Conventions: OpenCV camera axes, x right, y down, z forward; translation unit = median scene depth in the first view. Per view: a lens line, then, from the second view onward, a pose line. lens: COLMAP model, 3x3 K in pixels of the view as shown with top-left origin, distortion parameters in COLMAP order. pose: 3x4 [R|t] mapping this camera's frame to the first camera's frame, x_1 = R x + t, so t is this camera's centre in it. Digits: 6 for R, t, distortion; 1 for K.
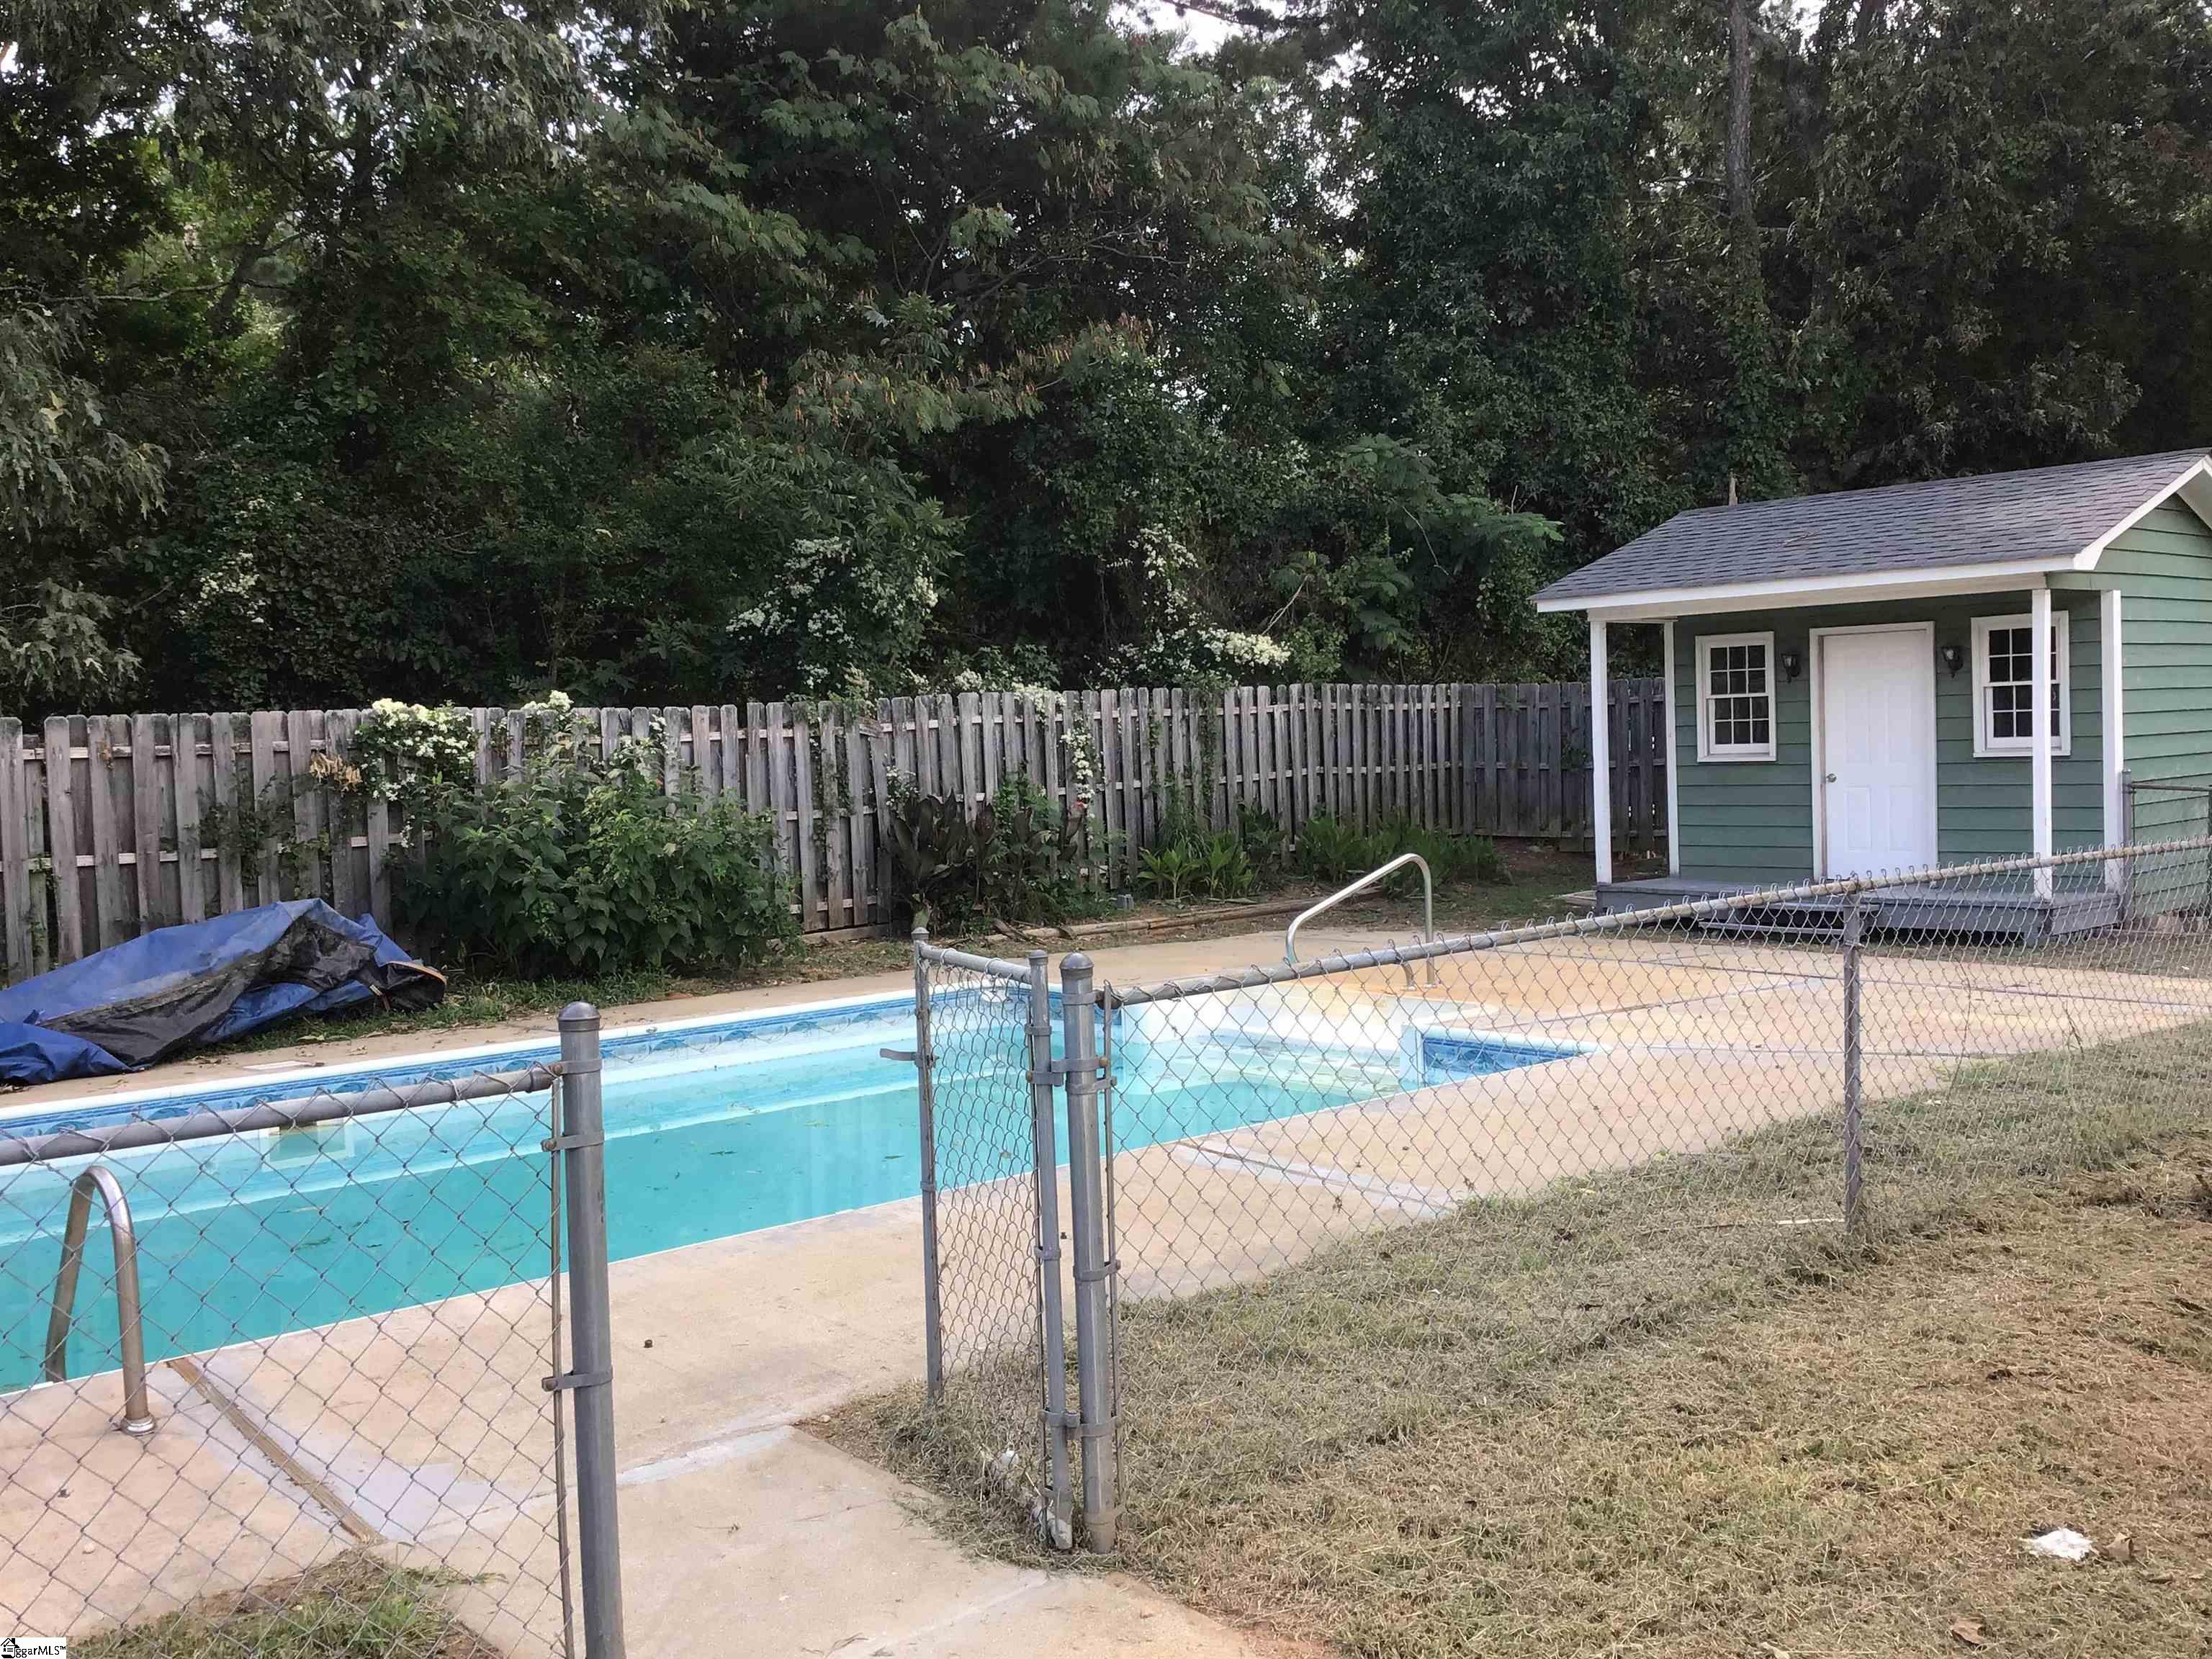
lens RADIAL K [[2031.0, 0, 1091.7], [0, 2031.0, 838.7], [0, 0, 1]] dist [0.021447, 0.000000]
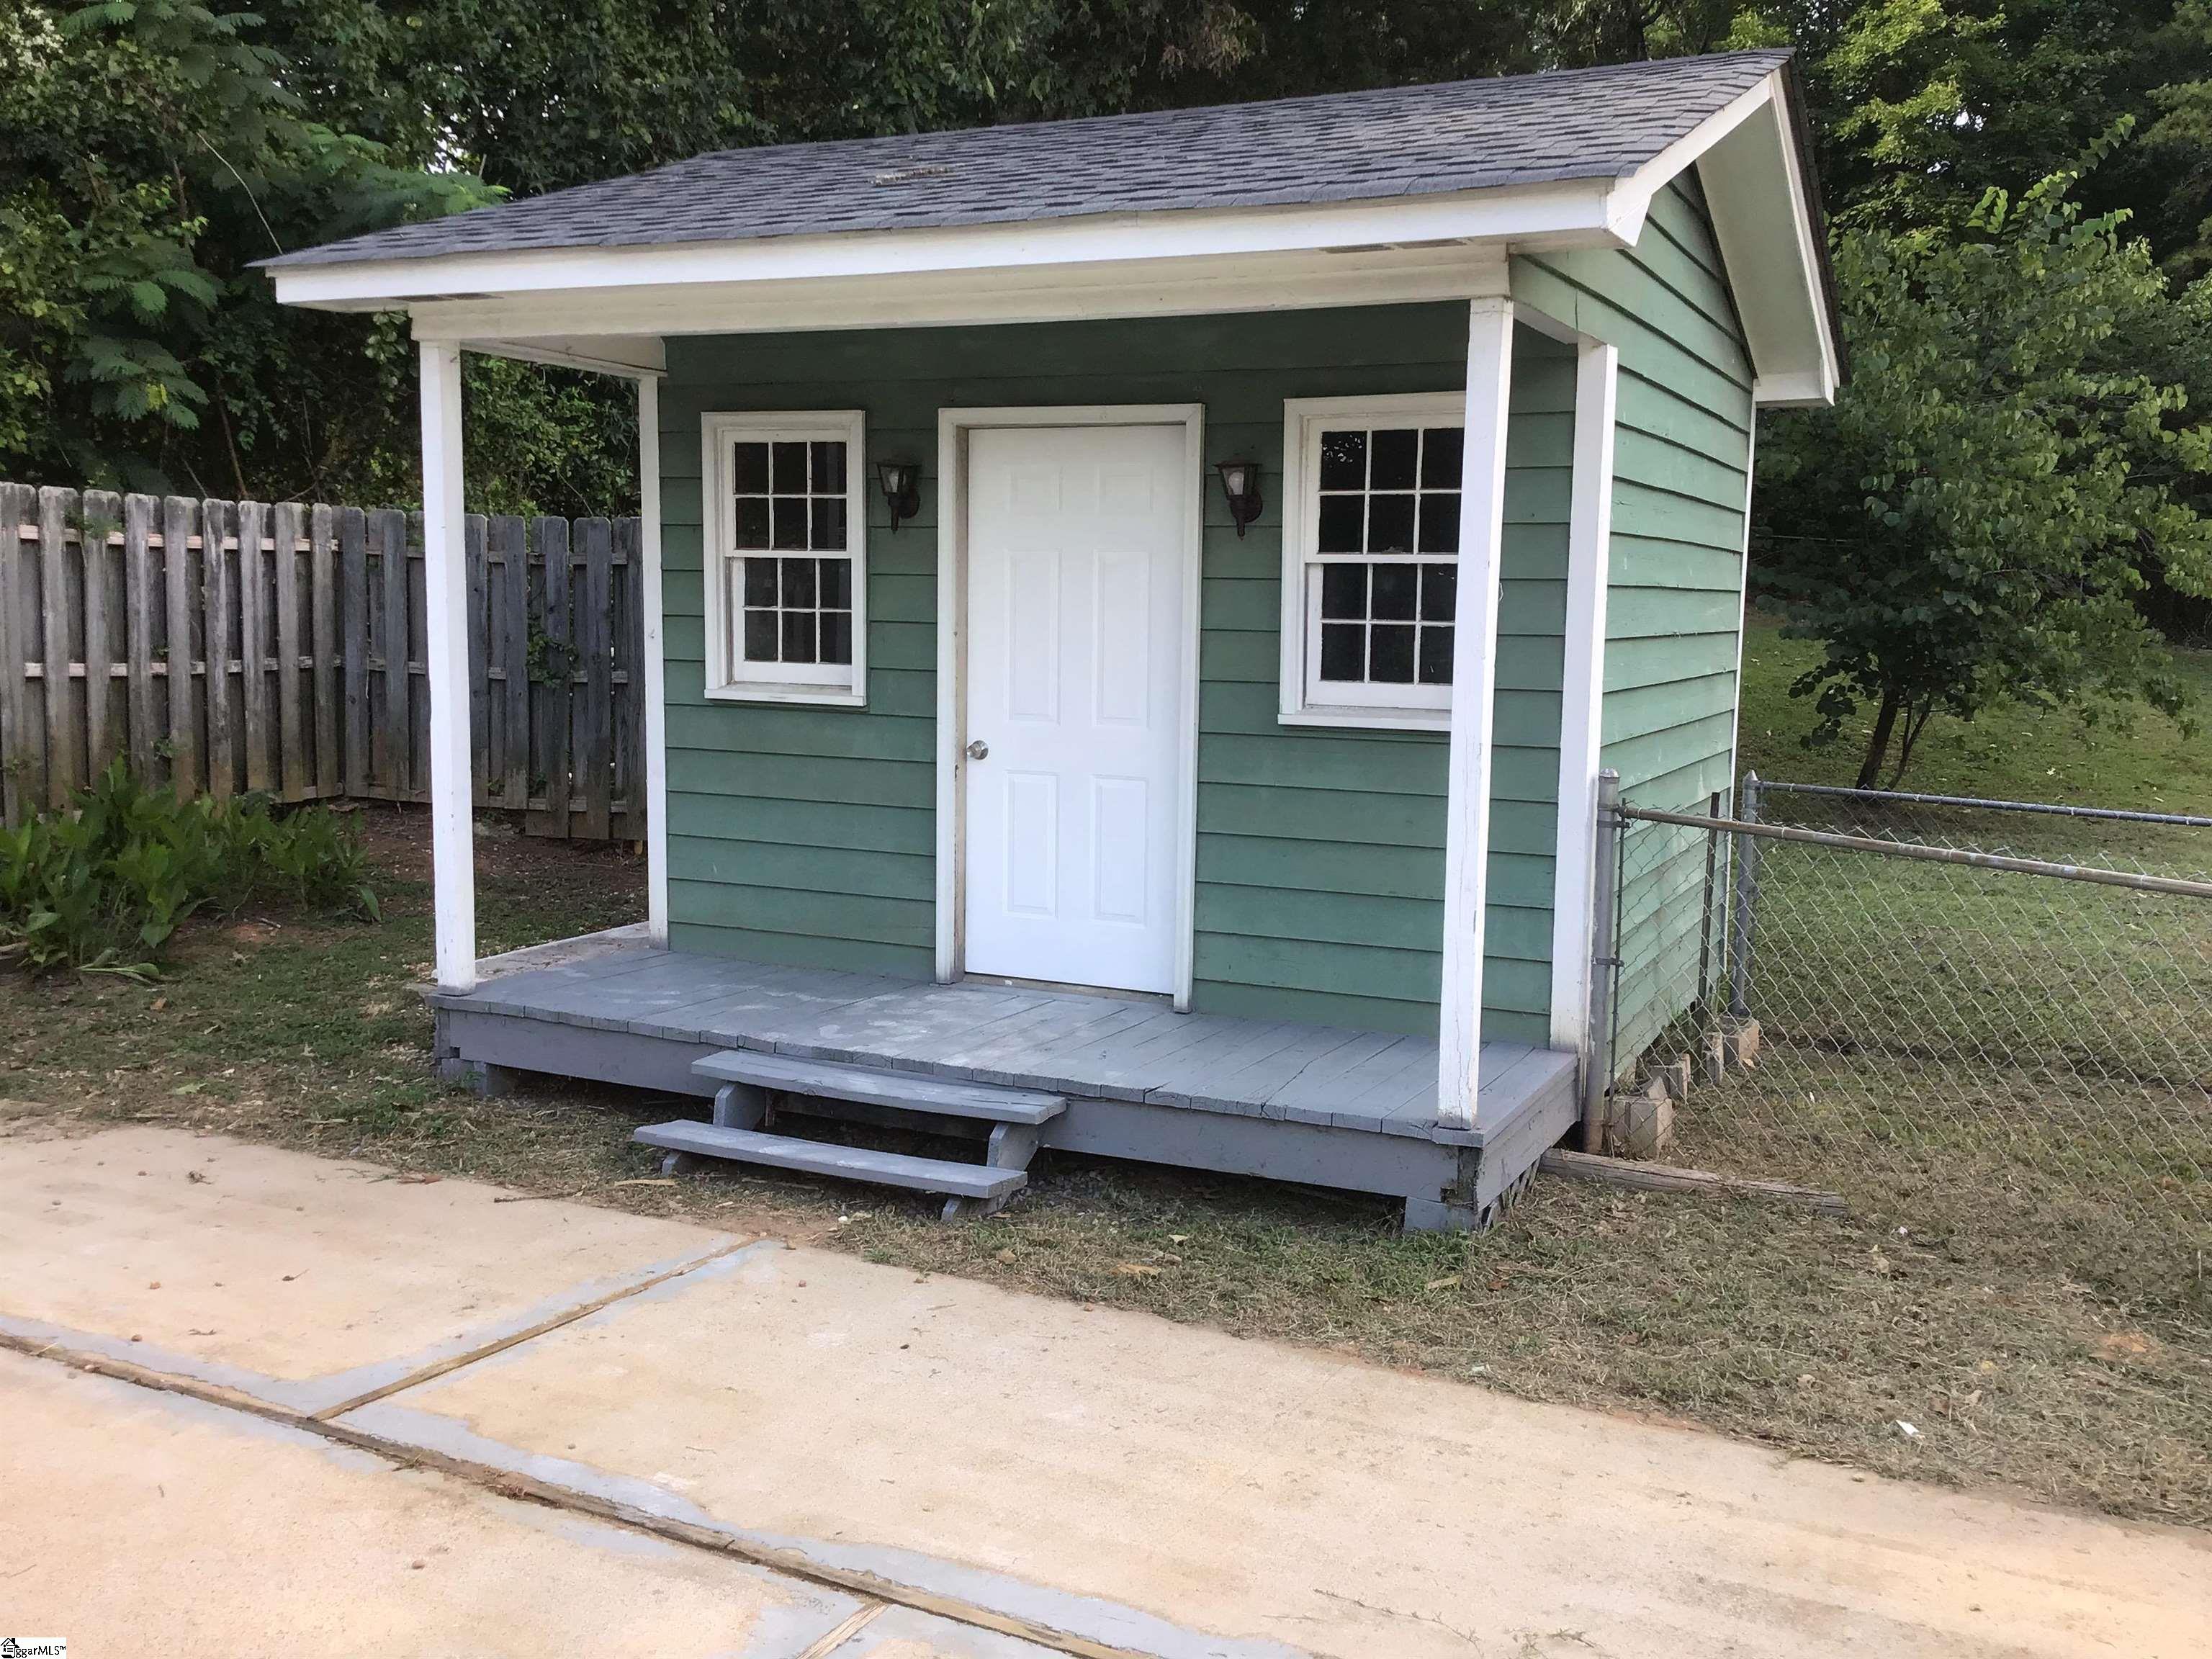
lens RADIAL K [[2031.0, 0, 1116.0], [0, 2031.0, 835.8], [0, 0, 1]] dist [0.021447, 0.000000]
pose [[0.926117, 0.005194, 0.377200, 0.211832], [-0.030316, 0.997696, 0.060696, -0.037134], [-0.376015, -0.067647, 0.924141, 0.546043]]
